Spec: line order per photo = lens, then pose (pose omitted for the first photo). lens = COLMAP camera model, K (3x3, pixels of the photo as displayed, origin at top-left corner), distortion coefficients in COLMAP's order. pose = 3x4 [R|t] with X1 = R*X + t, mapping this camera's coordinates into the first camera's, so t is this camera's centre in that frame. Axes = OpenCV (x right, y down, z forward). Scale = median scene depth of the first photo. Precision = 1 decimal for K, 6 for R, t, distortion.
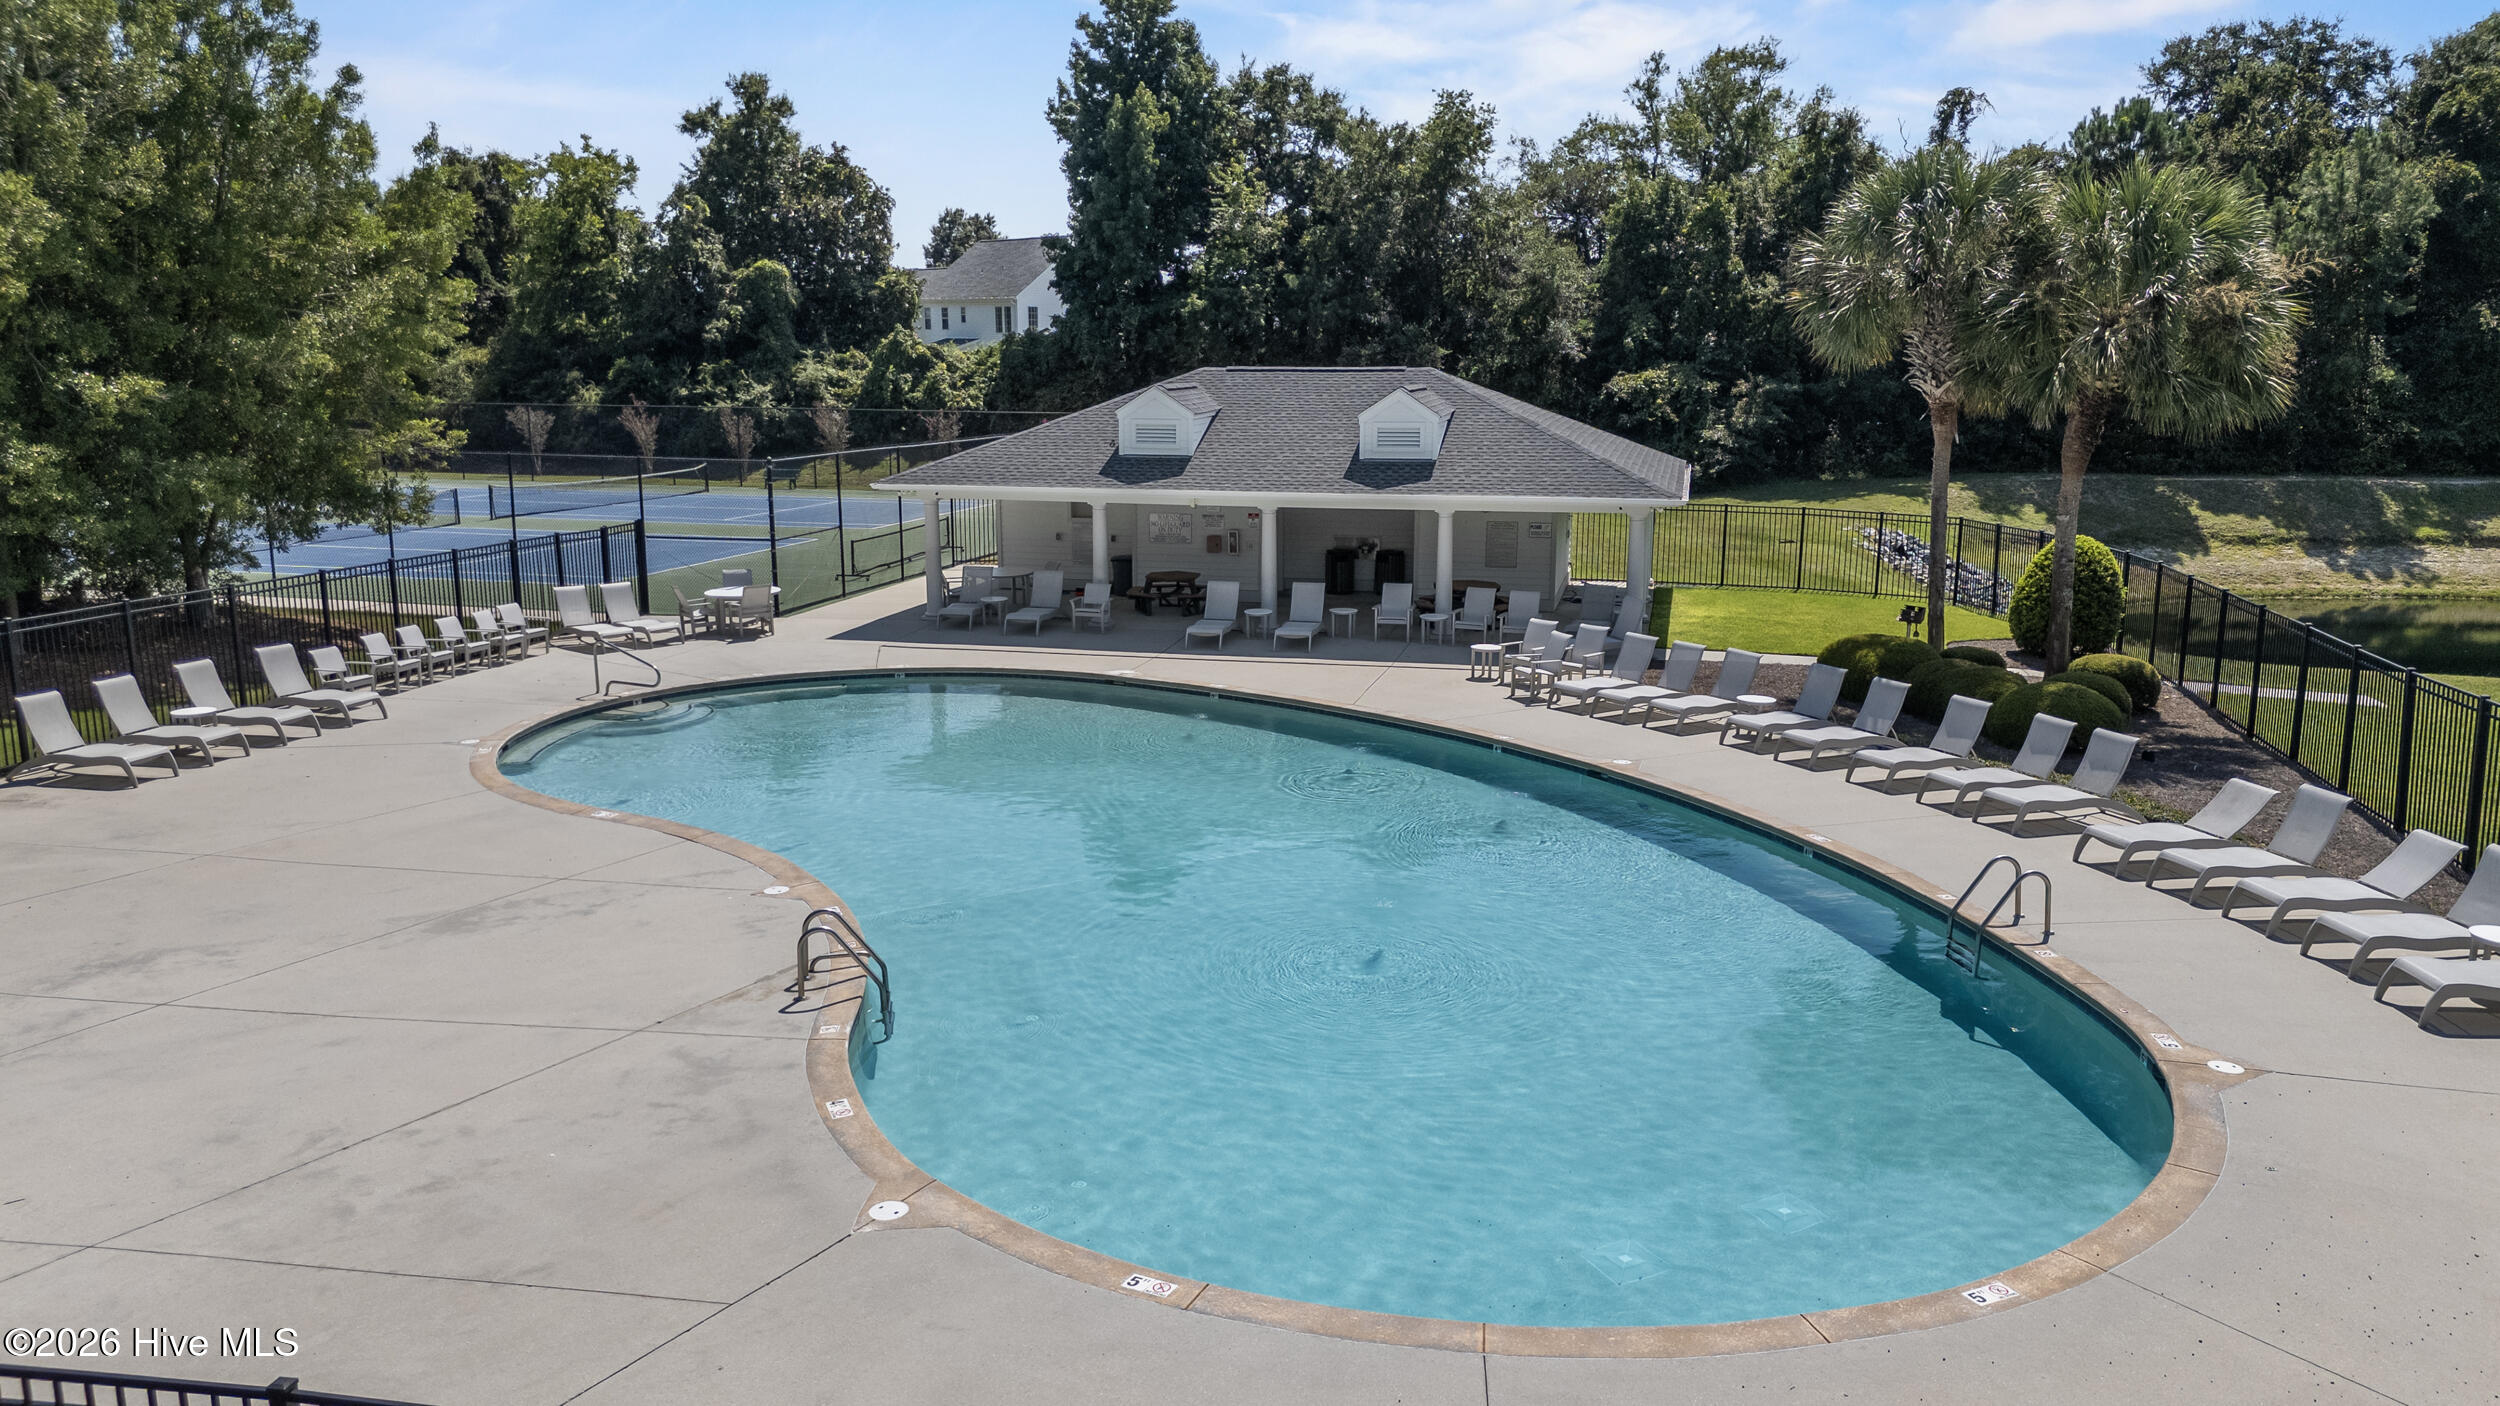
lens RADIAL K [[1715.8, 0, 1193.2], [0, 1715.8, 710.7], [0, 0, 1]] dist [0.023008, -0.000023]
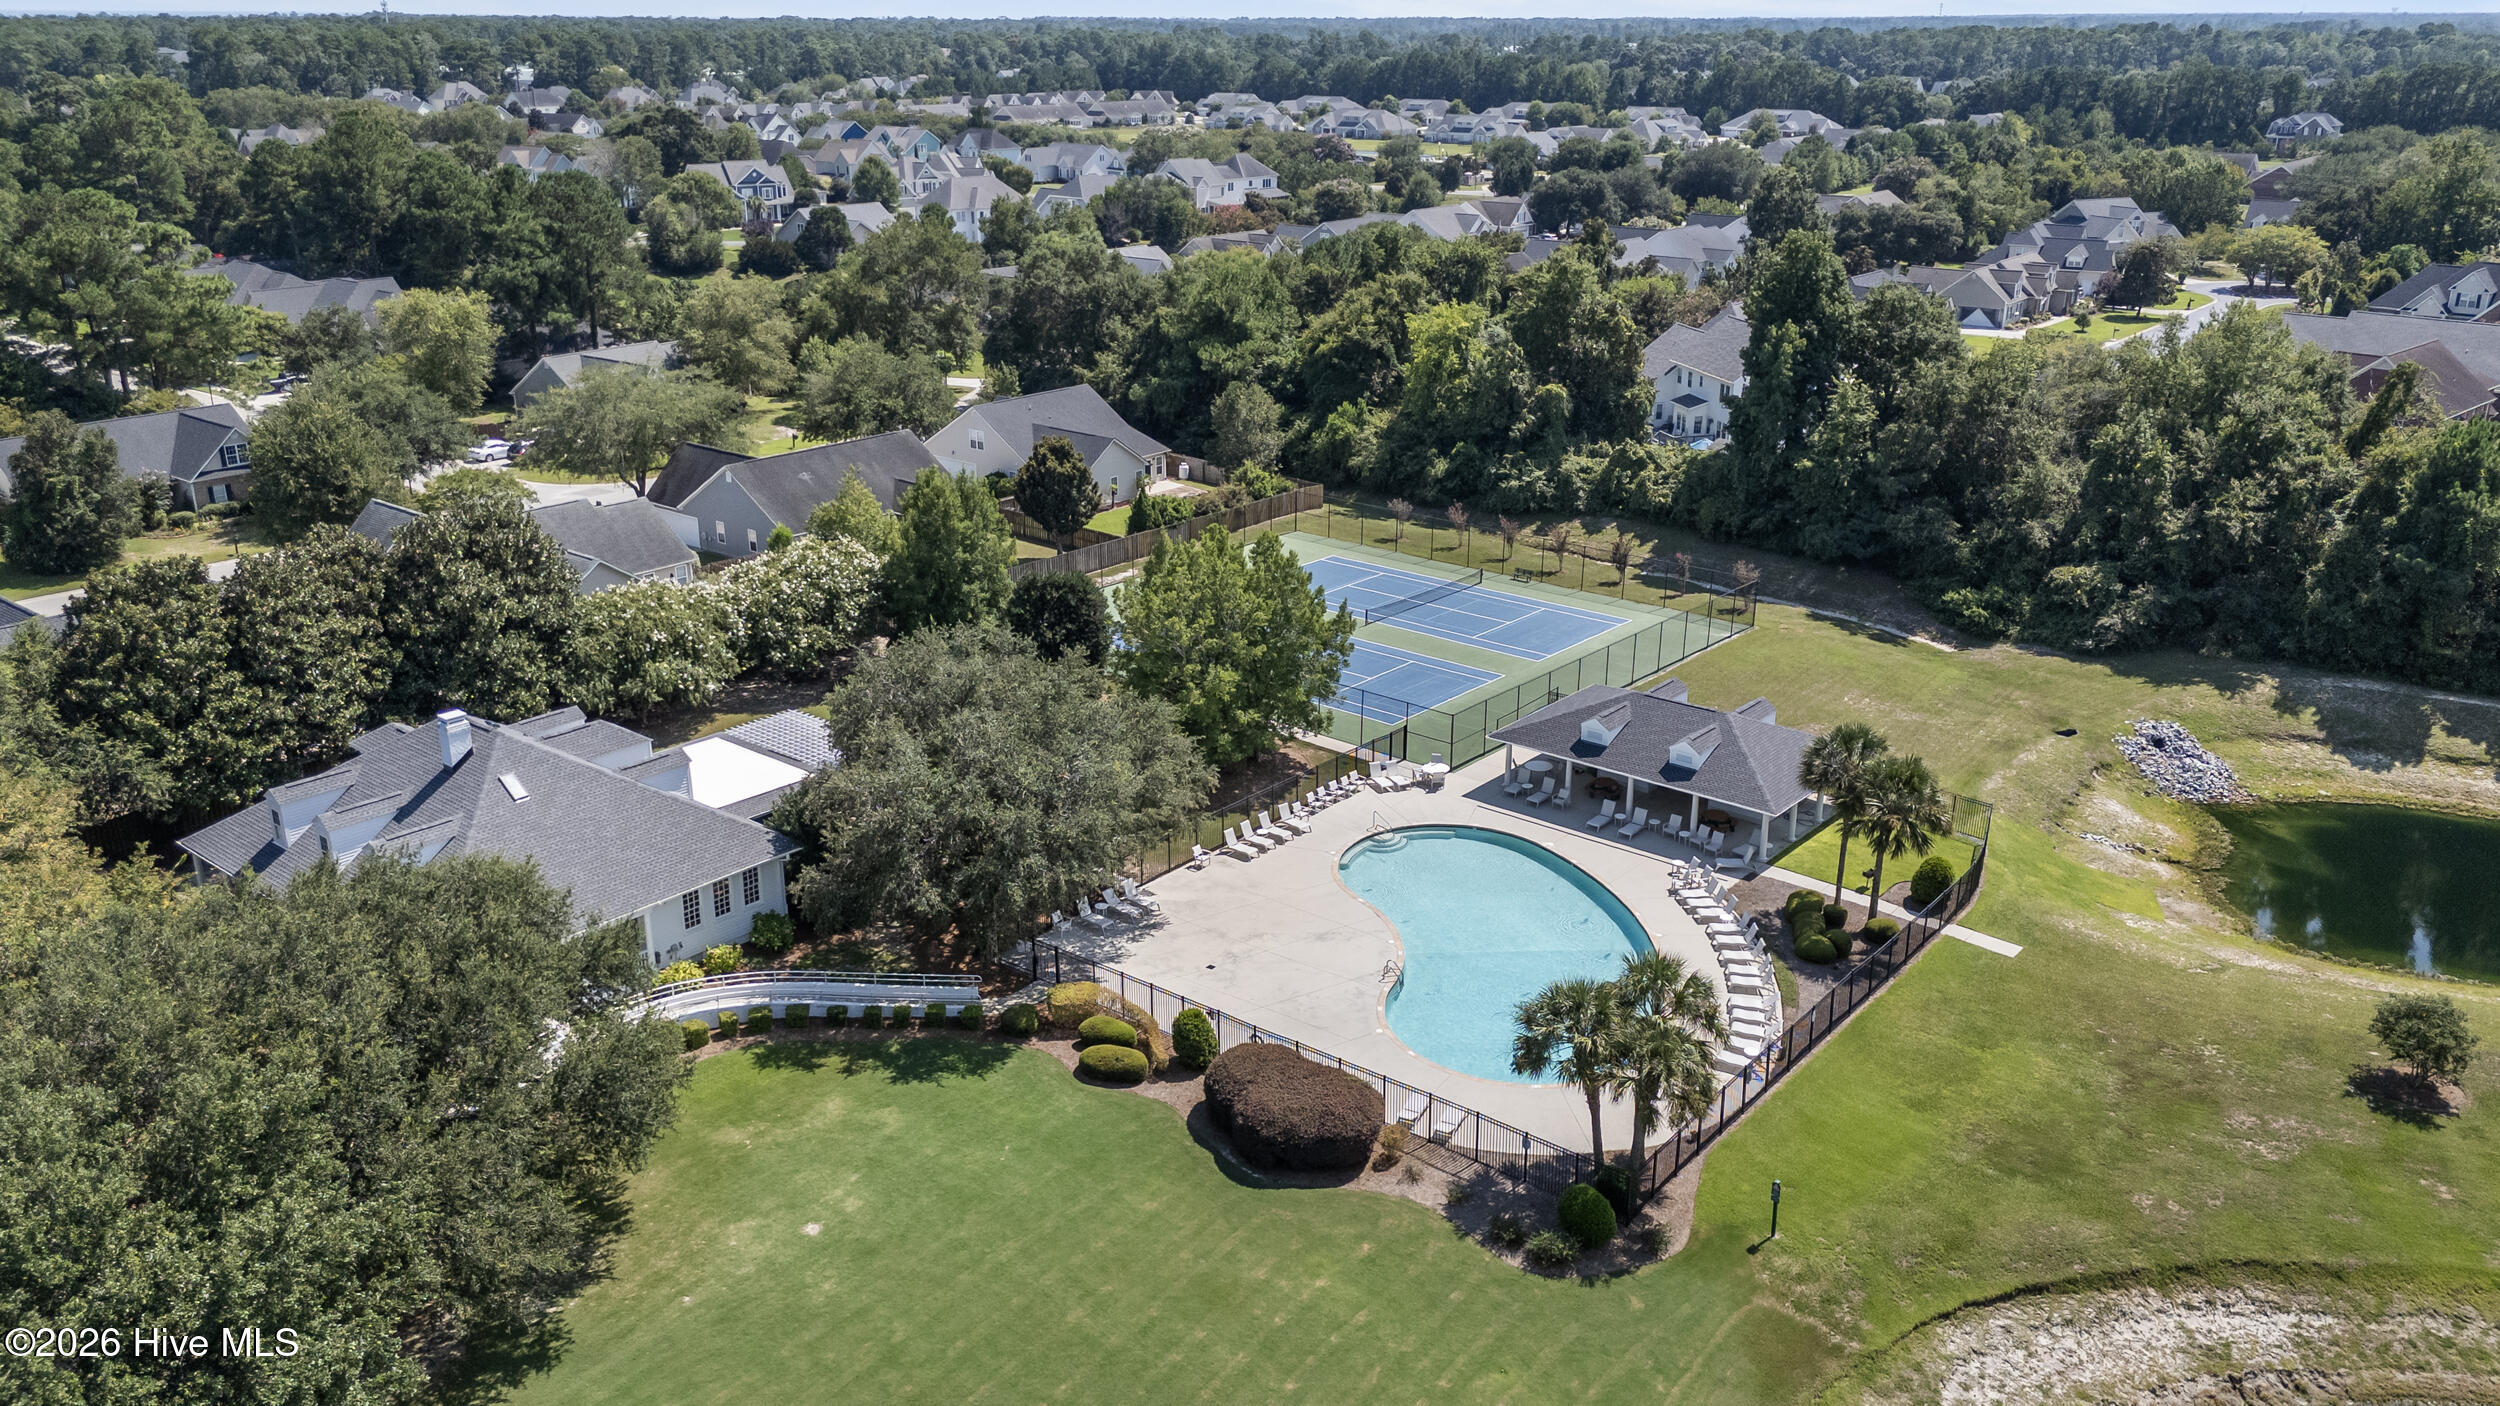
lens RADIAL K [[1916.0, 0, 1250.0], [0, 1916.0, 703.0], [0, 0, 1]] dist [0.003535, -0.000631]
pose [[0.887992, 0.168034, -0.428058, 0.316850], [-0.083662, 0.974347, 0.208924, -0.330610], [0.452184, -0.149710, 0.879271, -0.743248]]
